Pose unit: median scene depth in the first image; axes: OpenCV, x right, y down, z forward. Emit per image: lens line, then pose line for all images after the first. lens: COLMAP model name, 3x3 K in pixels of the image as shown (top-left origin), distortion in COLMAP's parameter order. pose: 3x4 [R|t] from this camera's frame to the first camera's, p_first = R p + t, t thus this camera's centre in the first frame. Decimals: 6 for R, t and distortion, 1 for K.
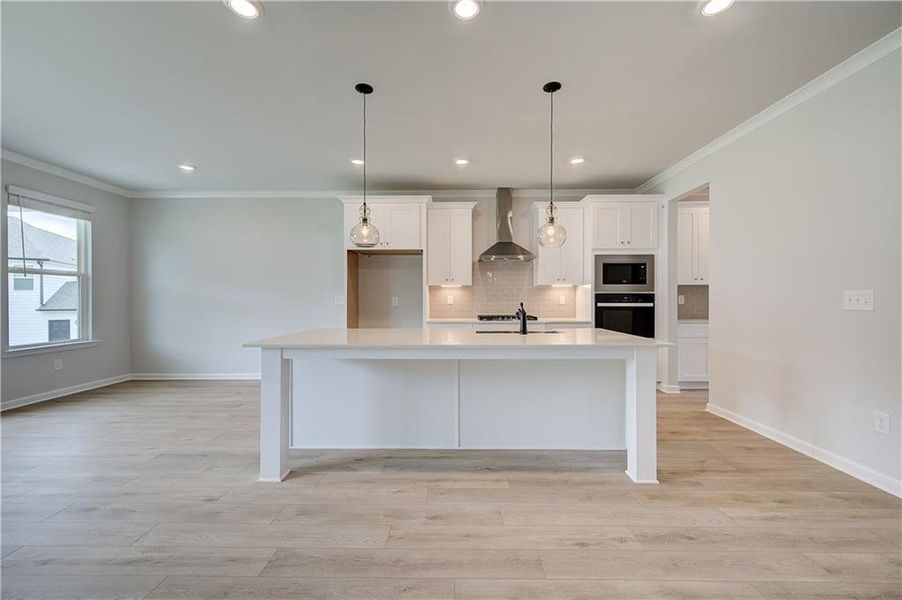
lens RADIAL K [[370.1, 0, 456.3], [0, 370.1, 300.7], [0, 0, 1]] dist [0.002501, 0.000565]
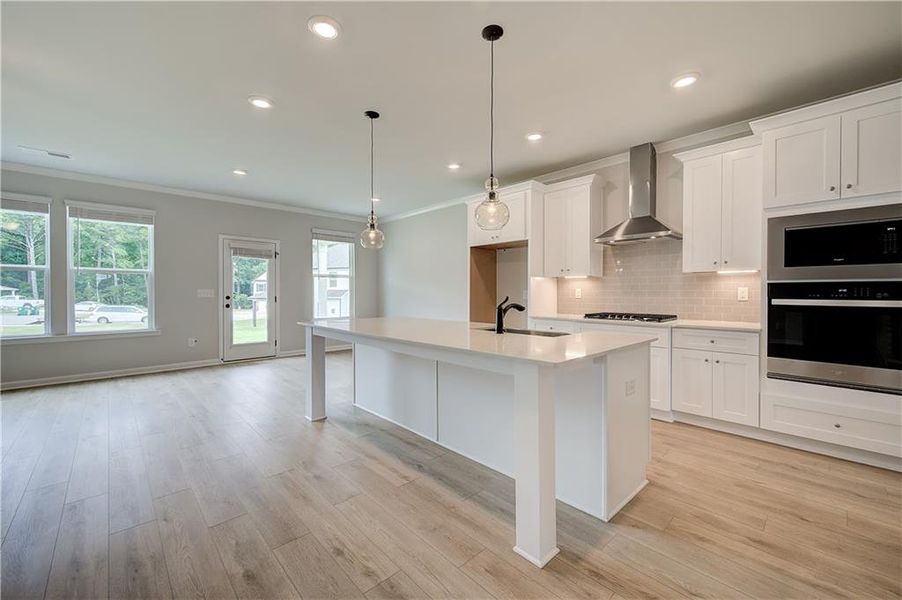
lens RADIAL K [[370.1, 0, 446.4], [0, 370.1, 295.9], [0, 0, 1]] dist [0.002501, 0.000565]
pose [[0.682925, 0.007516, -0.730450, 0.456421], [-0.004953, 0.999972, 0.005658, 0.000450], [0.730472, -0.000245, 0.682942, 0.210220]]
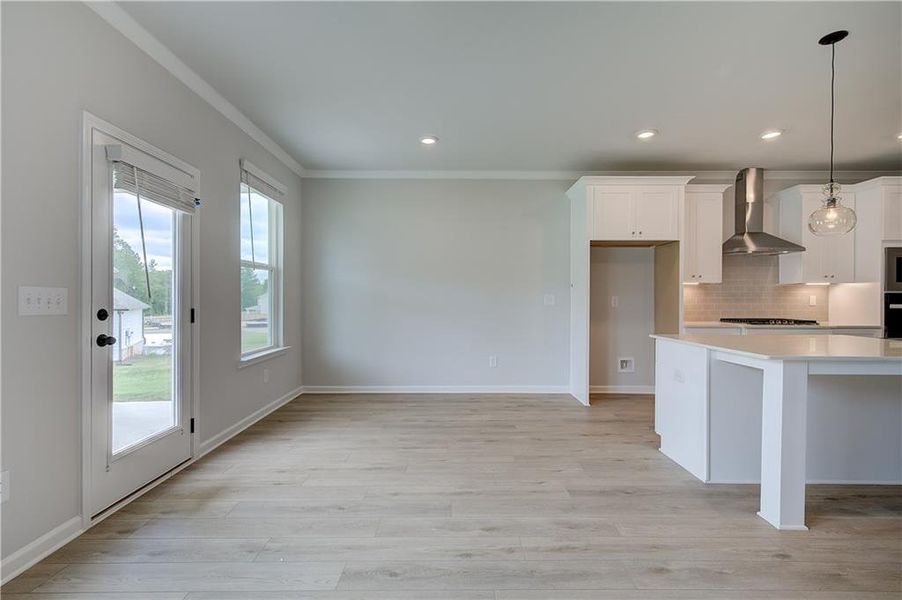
lens RADIAL K [[412.4, 0, 451.1], [0, 412.4, 299.9], [0, 0, 1]] dist [0.014624, -0.002977]
pose [[0.999831, 0.003726, 0.018009, -0.636715], [-0.003717, 0.999993, -0.000528, 0.000135], [-0.018011, 0.000461, 0.999838, 0.061827]]
